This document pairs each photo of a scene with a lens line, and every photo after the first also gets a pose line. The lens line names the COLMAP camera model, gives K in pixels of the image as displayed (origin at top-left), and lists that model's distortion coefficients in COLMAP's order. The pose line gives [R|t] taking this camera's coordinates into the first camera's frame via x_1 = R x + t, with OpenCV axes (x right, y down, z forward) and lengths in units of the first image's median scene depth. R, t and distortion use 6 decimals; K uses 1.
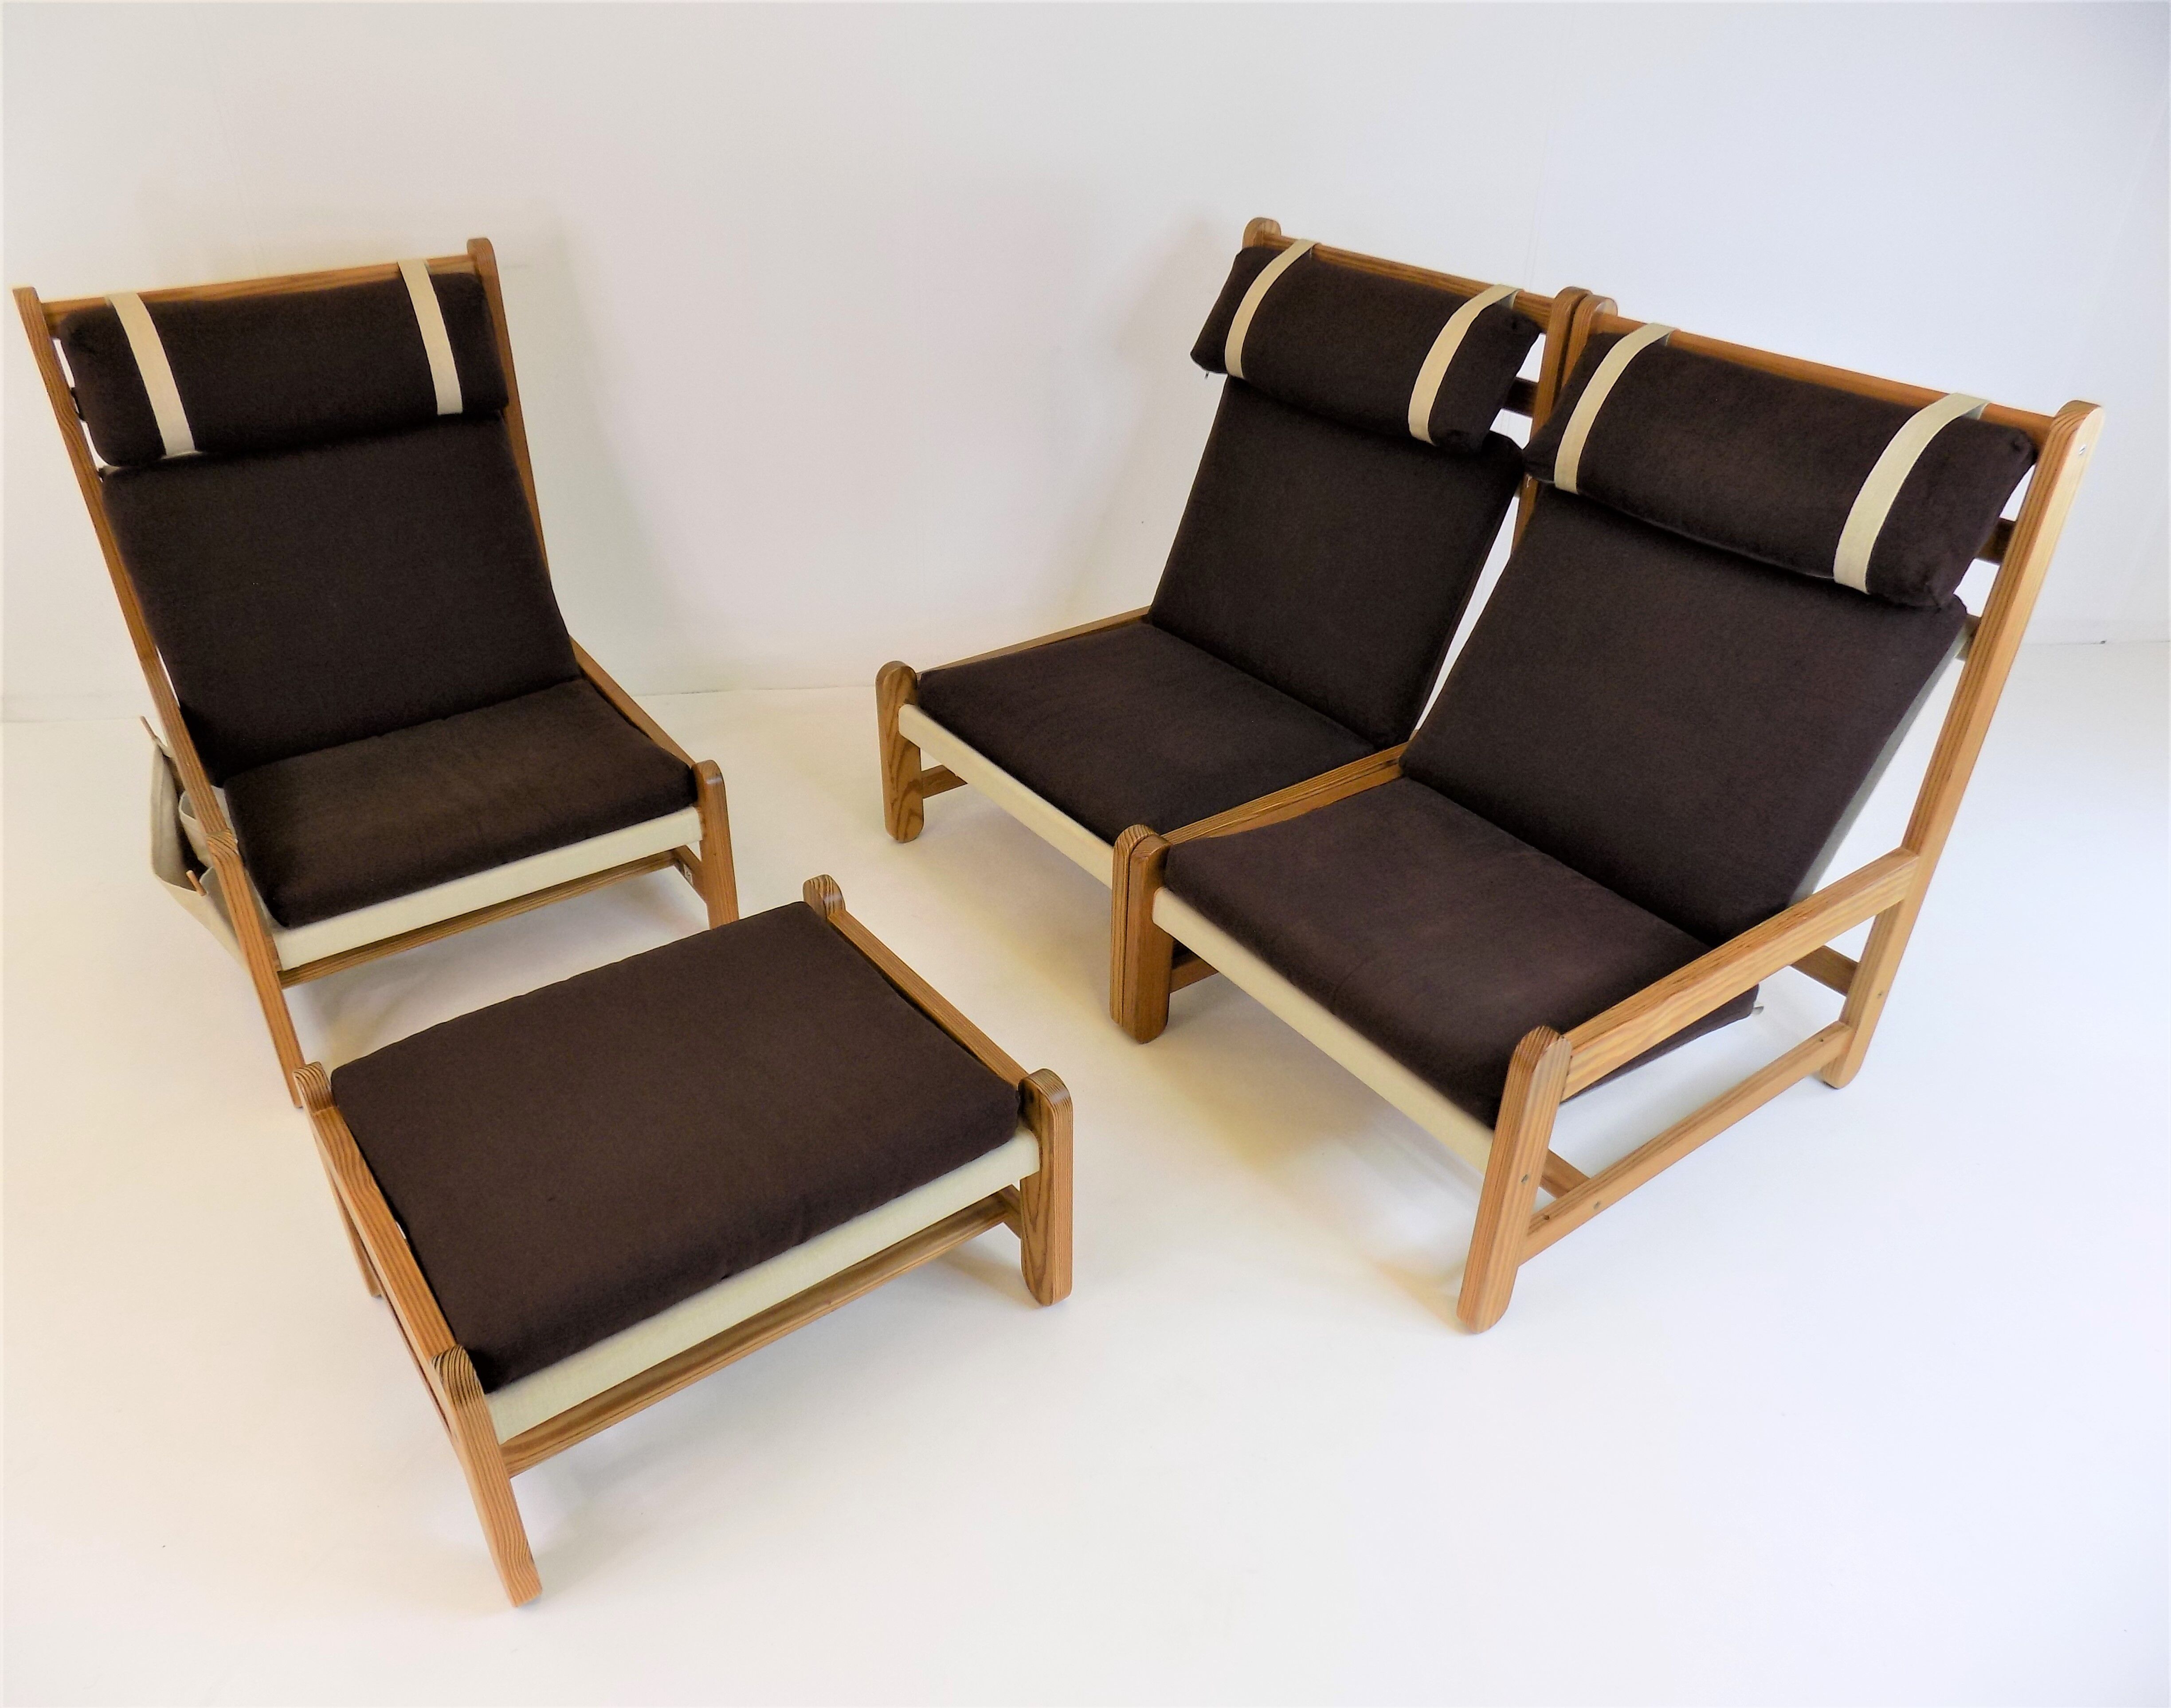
lens RADIAL K [[1509.3, 0, 1058.8], [0, 1509.3, 854.2], [0, 0, 1]] dist [-0.049491, 0.058880]
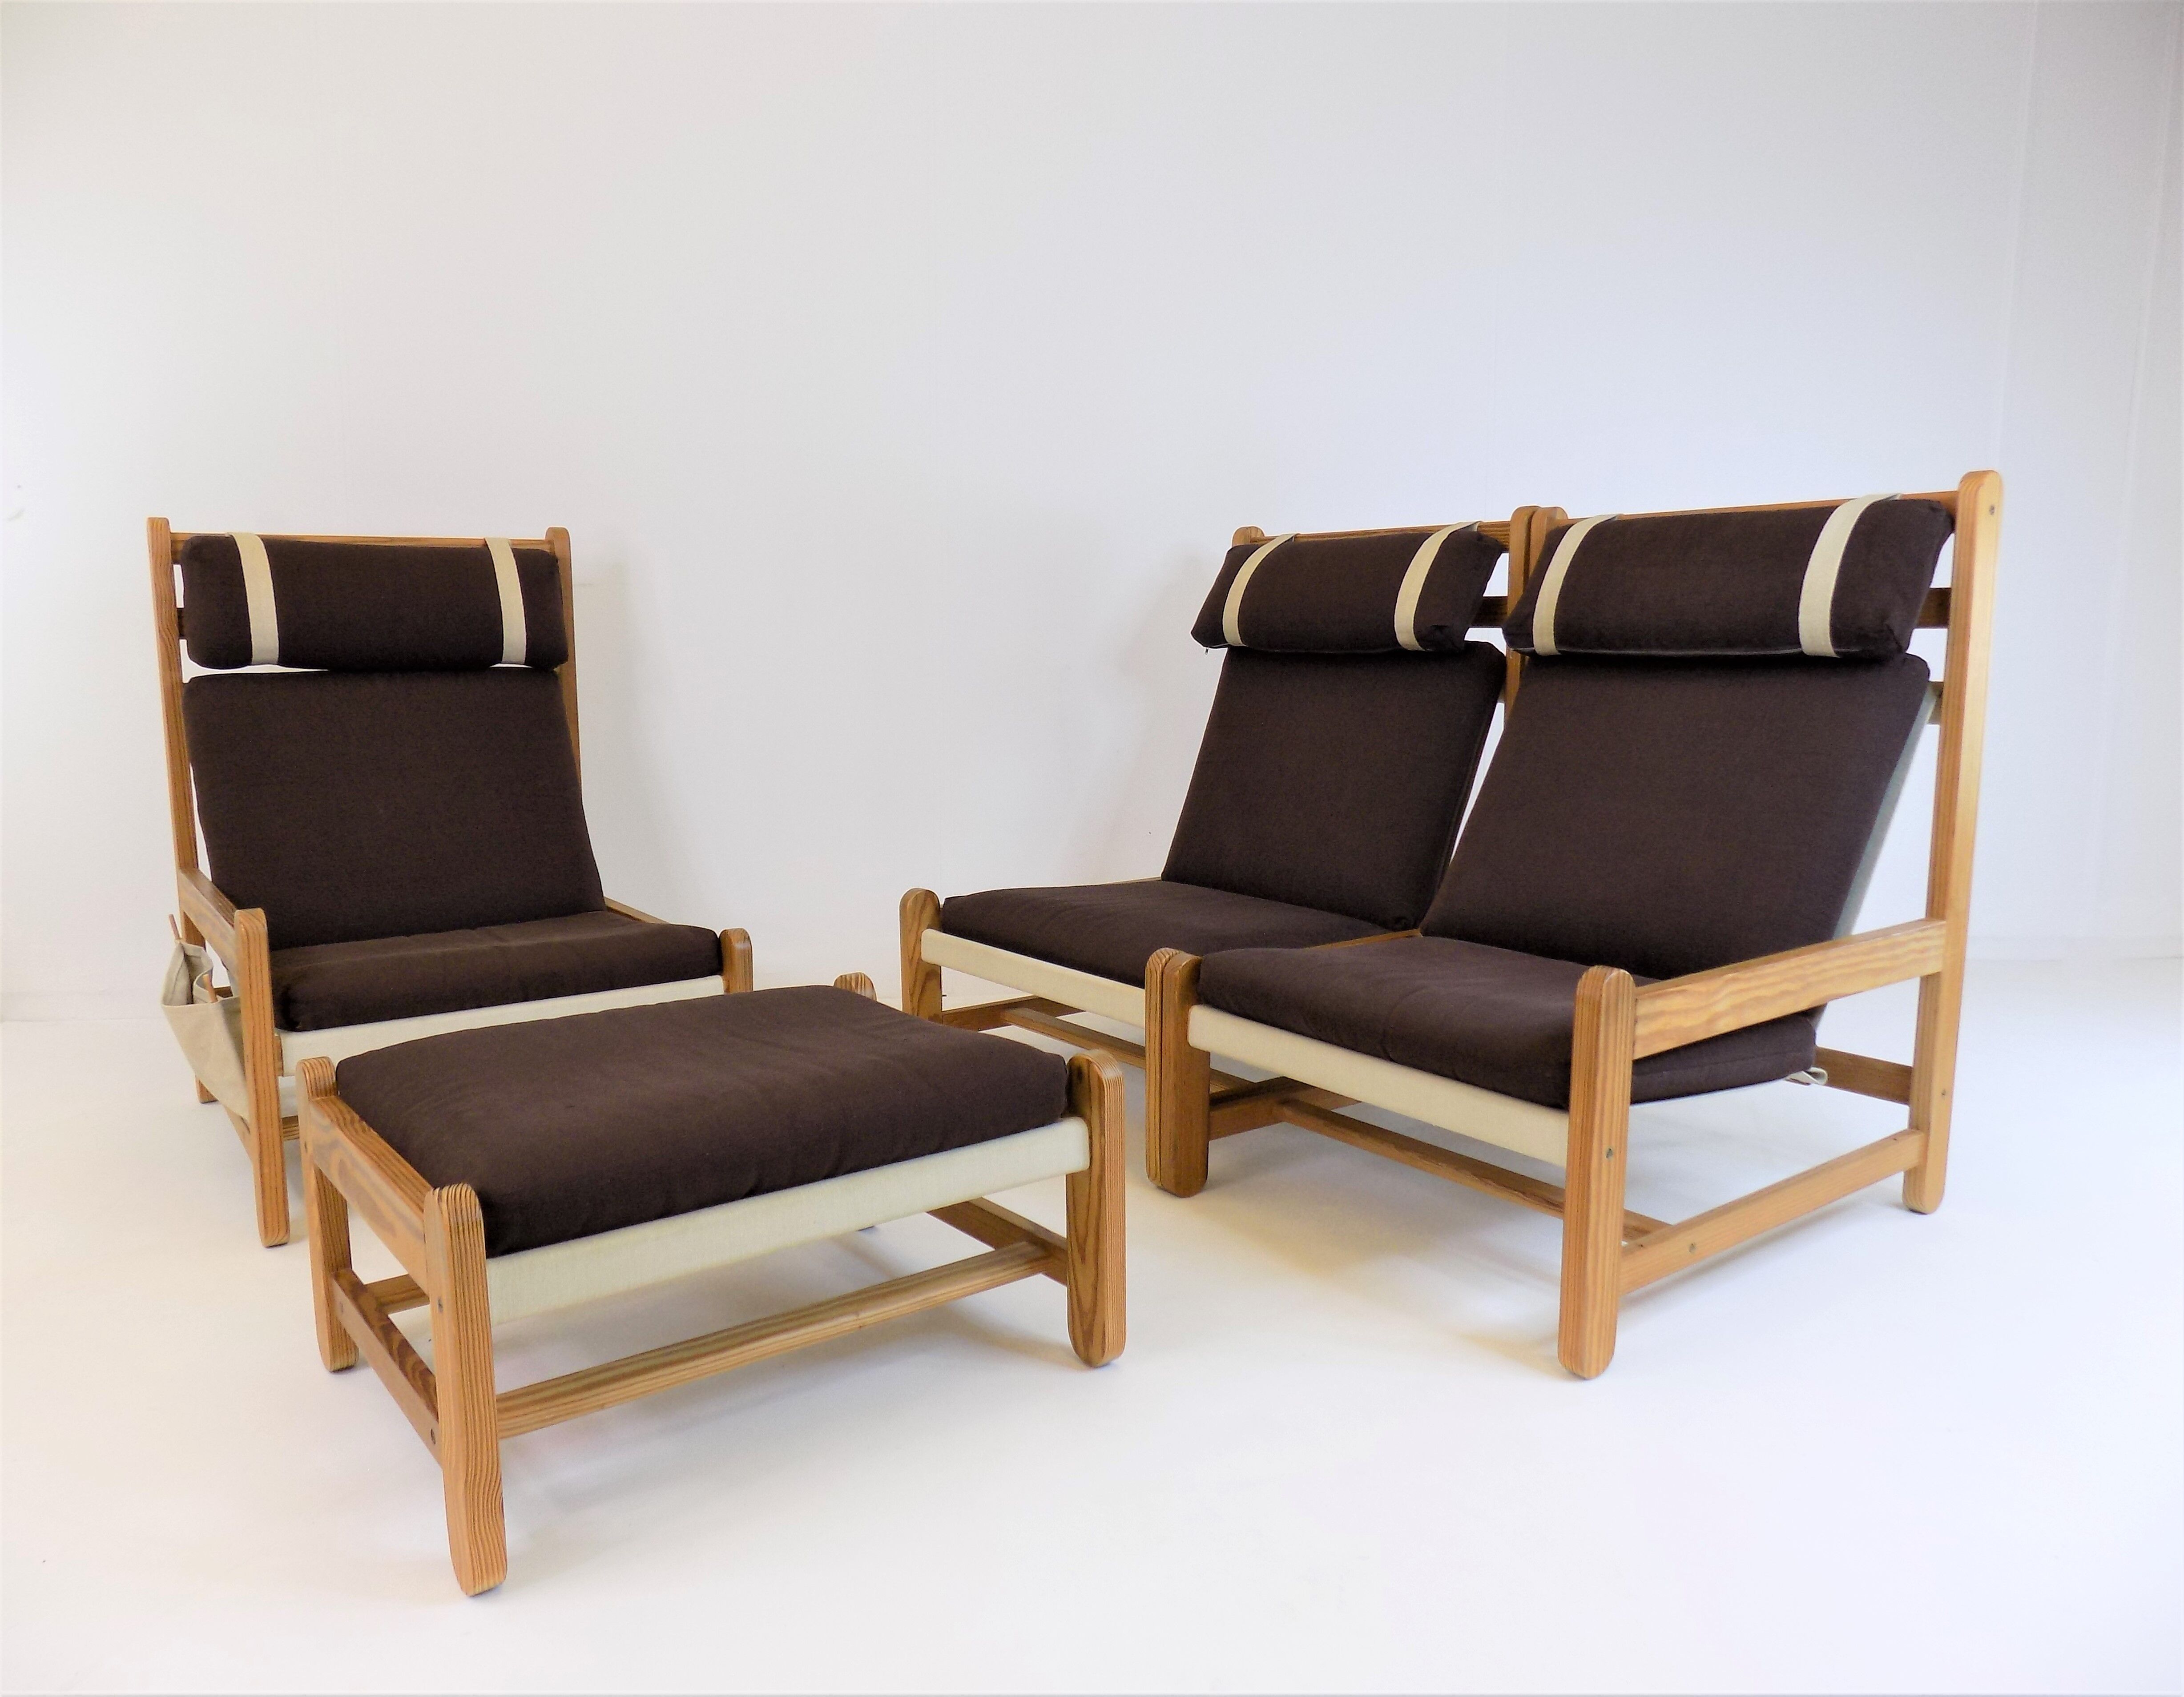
lens RADIAL K [[1512.1, 0, 1075.5], [0, 1512.1, 835.8], [0, 0, 1]] dist [-0.063893, 0.070870]
pose [[0.999638, -0.014561, 0.022625, -0.030102], [0.022370, 0.917016, -0.398222, 0.300290], [-0.014949, 0.398584, 0.917010, 0.053858]]
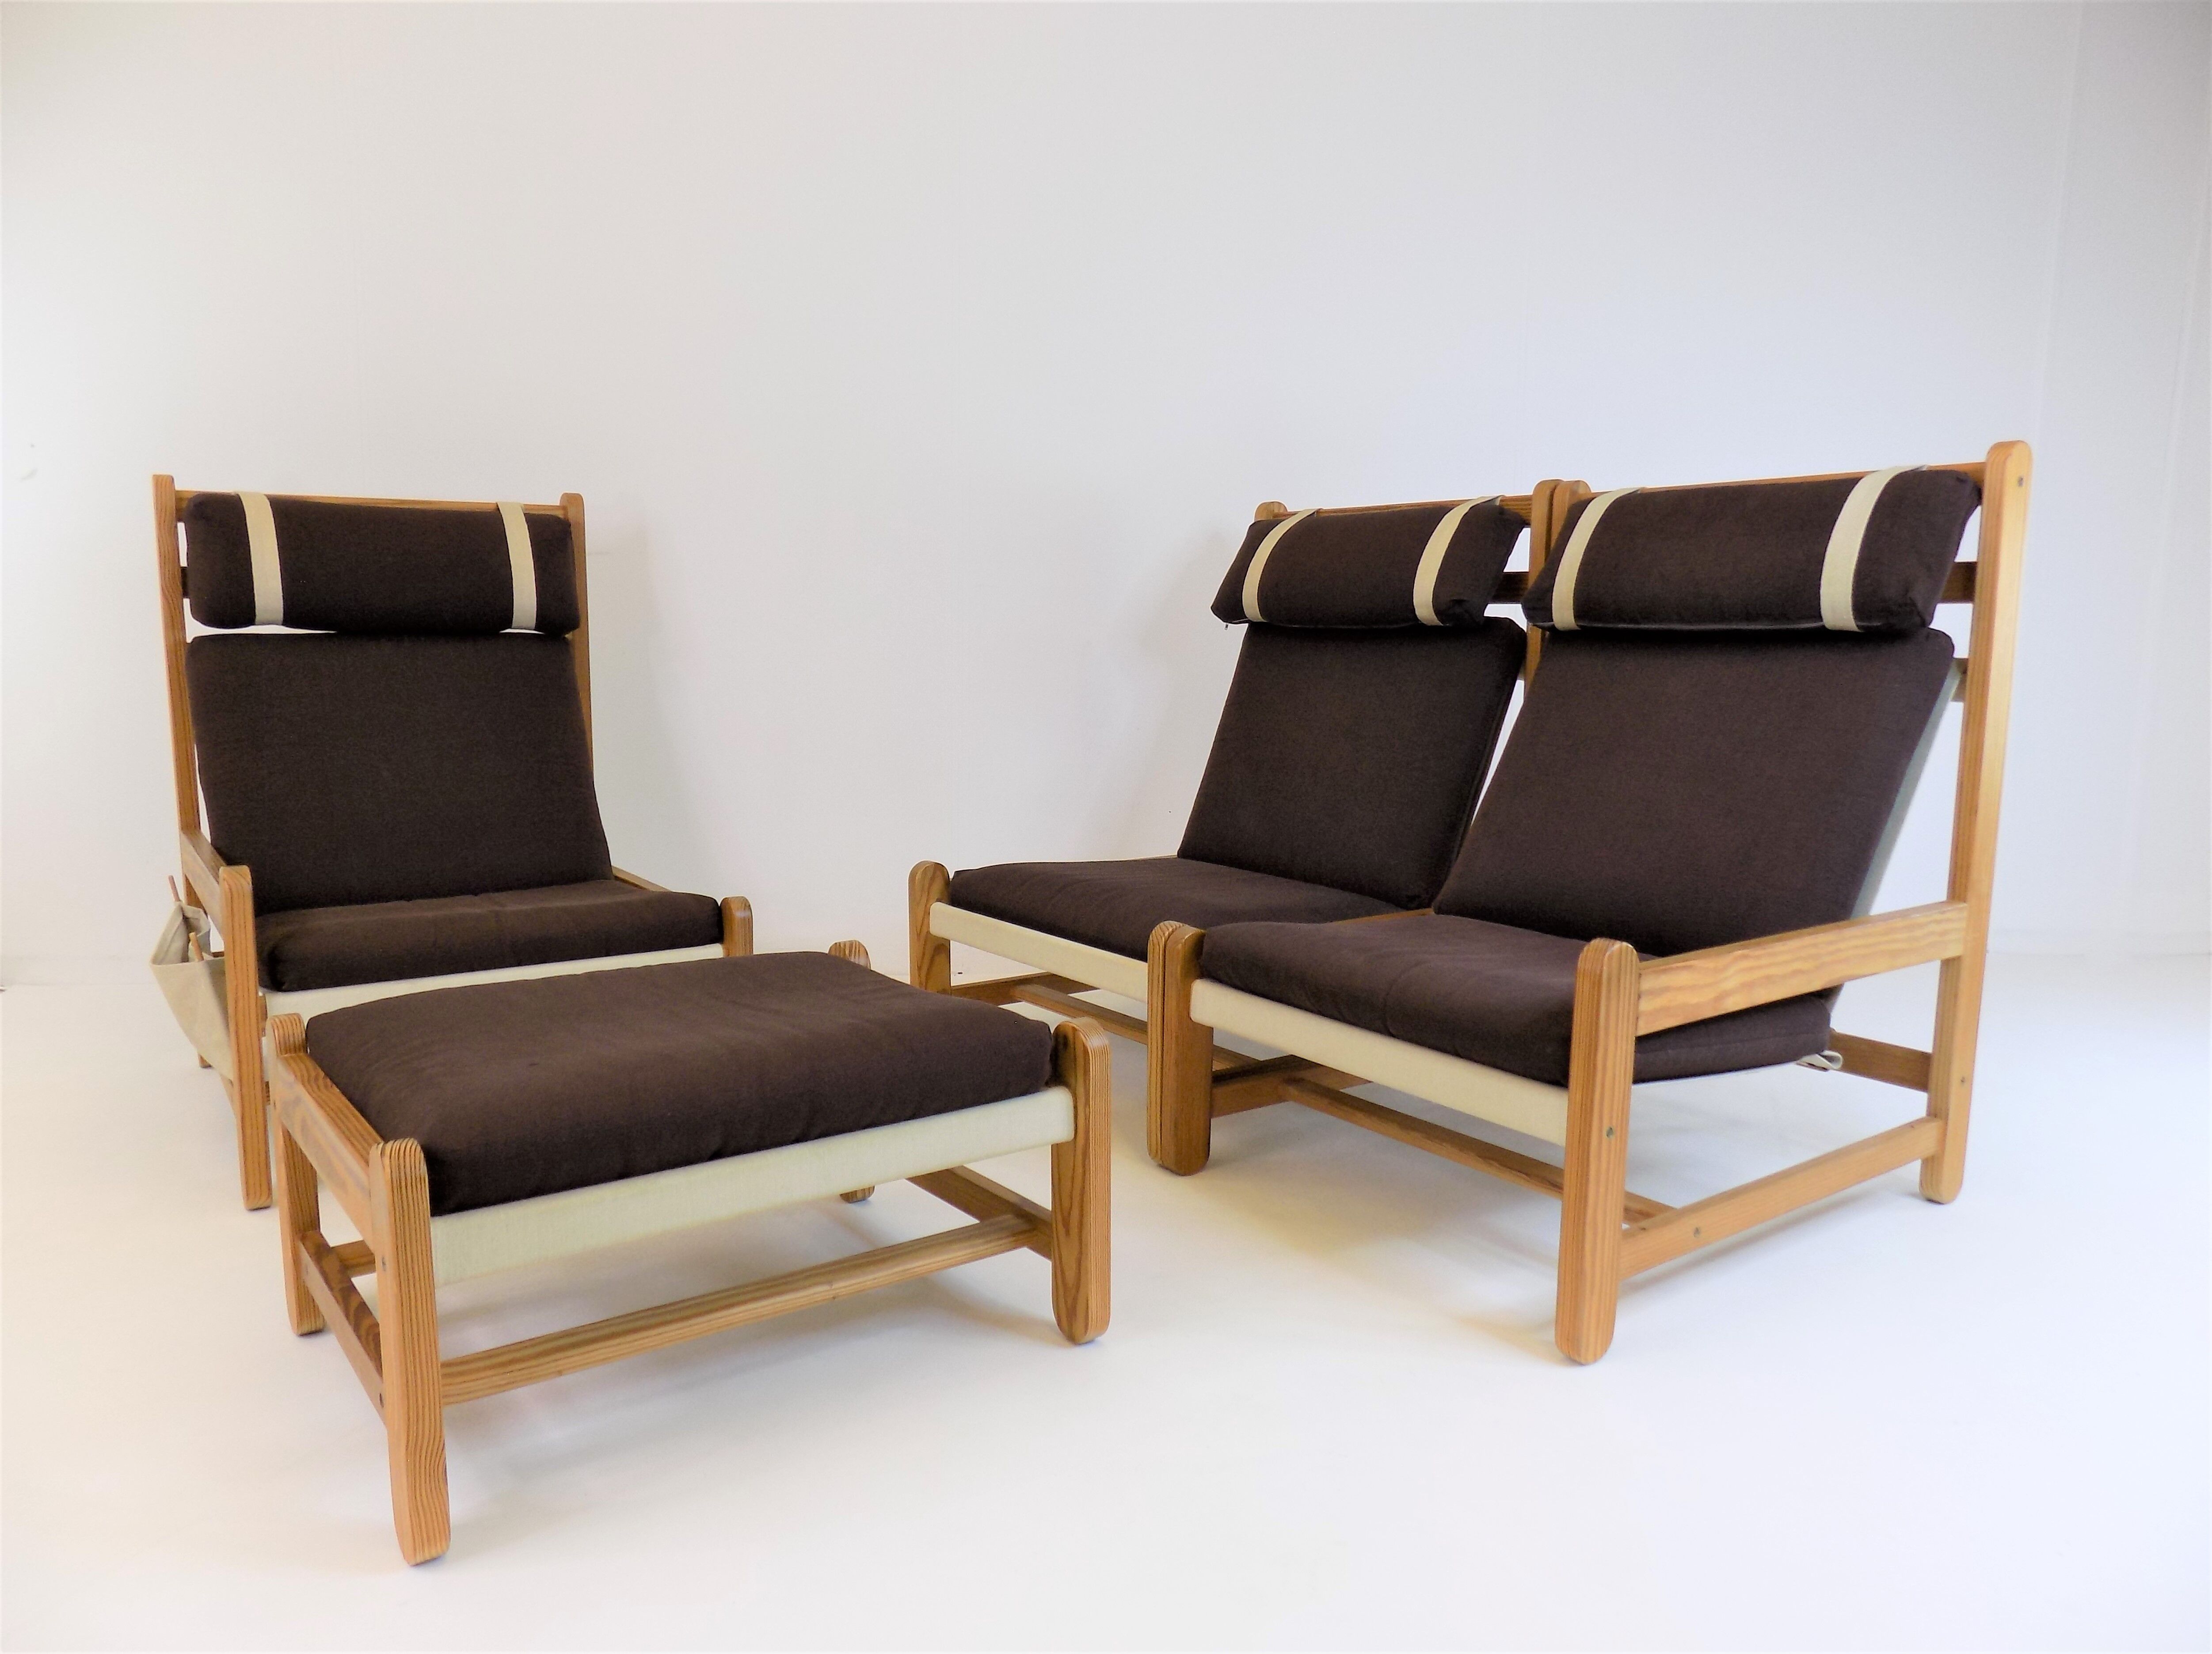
lens RADIAL K [[1506.0, 0, 1106.0], [0, 1506.0, 827.0], [0, 0, 1]] dist [-0.063198, 0.071277]
pose [[0.999899, -0.001037, 0.014191, -0.004572], [0.006598, 0.917414, -0.397879, 0.304315], [-0.012607, 0.397932, 0.917328, 0.077926]]
